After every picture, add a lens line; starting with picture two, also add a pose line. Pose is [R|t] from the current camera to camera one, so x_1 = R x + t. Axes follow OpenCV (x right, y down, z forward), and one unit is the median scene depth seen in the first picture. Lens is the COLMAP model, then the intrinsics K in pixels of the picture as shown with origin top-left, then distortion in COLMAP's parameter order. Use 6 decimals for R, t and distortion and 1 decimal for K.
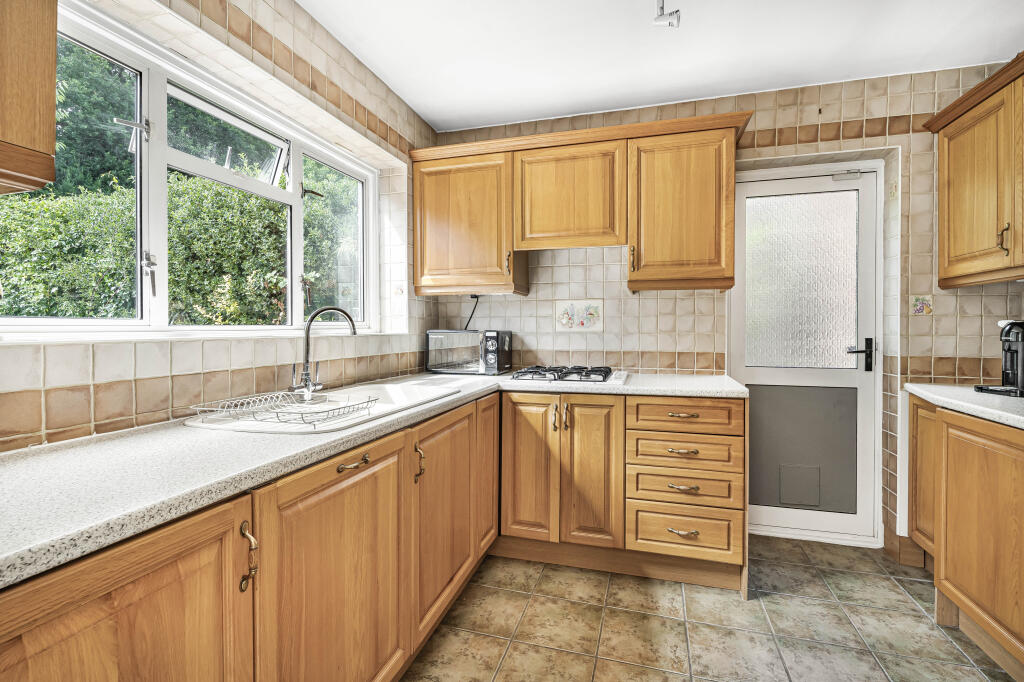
lens RADIAL K [[467.5, 0, 522.5], [0, 467.5, 335.9], [0, 0, 1]] dist [0.000568, -0.001469]
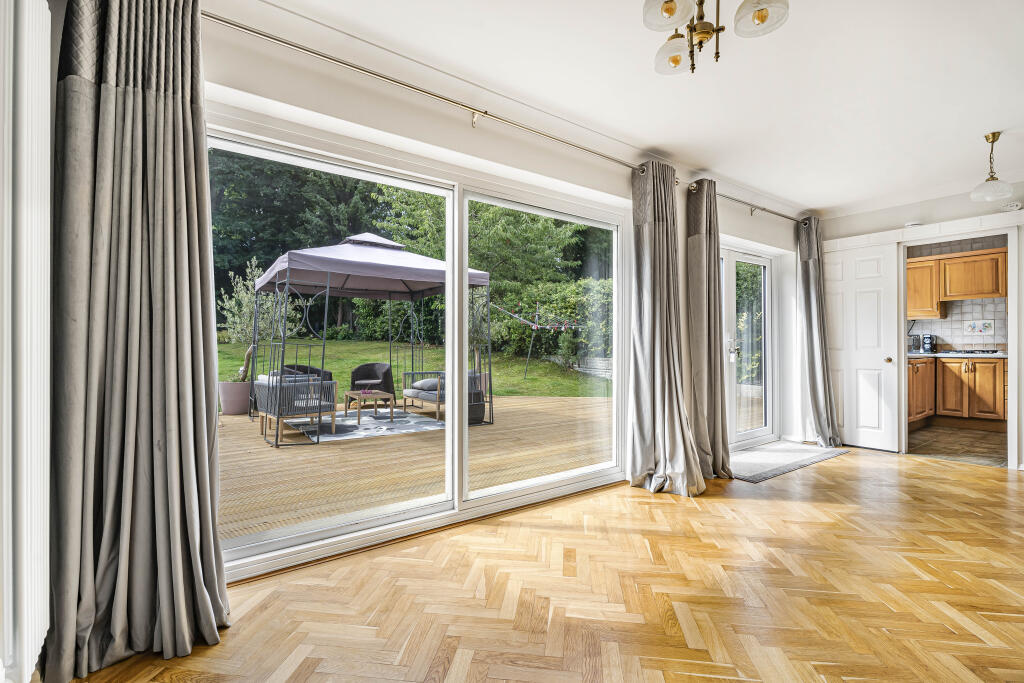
lens RADIAL K [[467.5, 0, 506.8], [0, 467.5, 343.4], [0, 0, 1]] dist [0.000568, -0.001469]
pose [[0.778223, -0.006780, -0.627952, -0.259349], [-0.007818, 0.999760, -0.020484, 0.107276], [0.627940, 0.020851, 0.777983, -2.392436]]
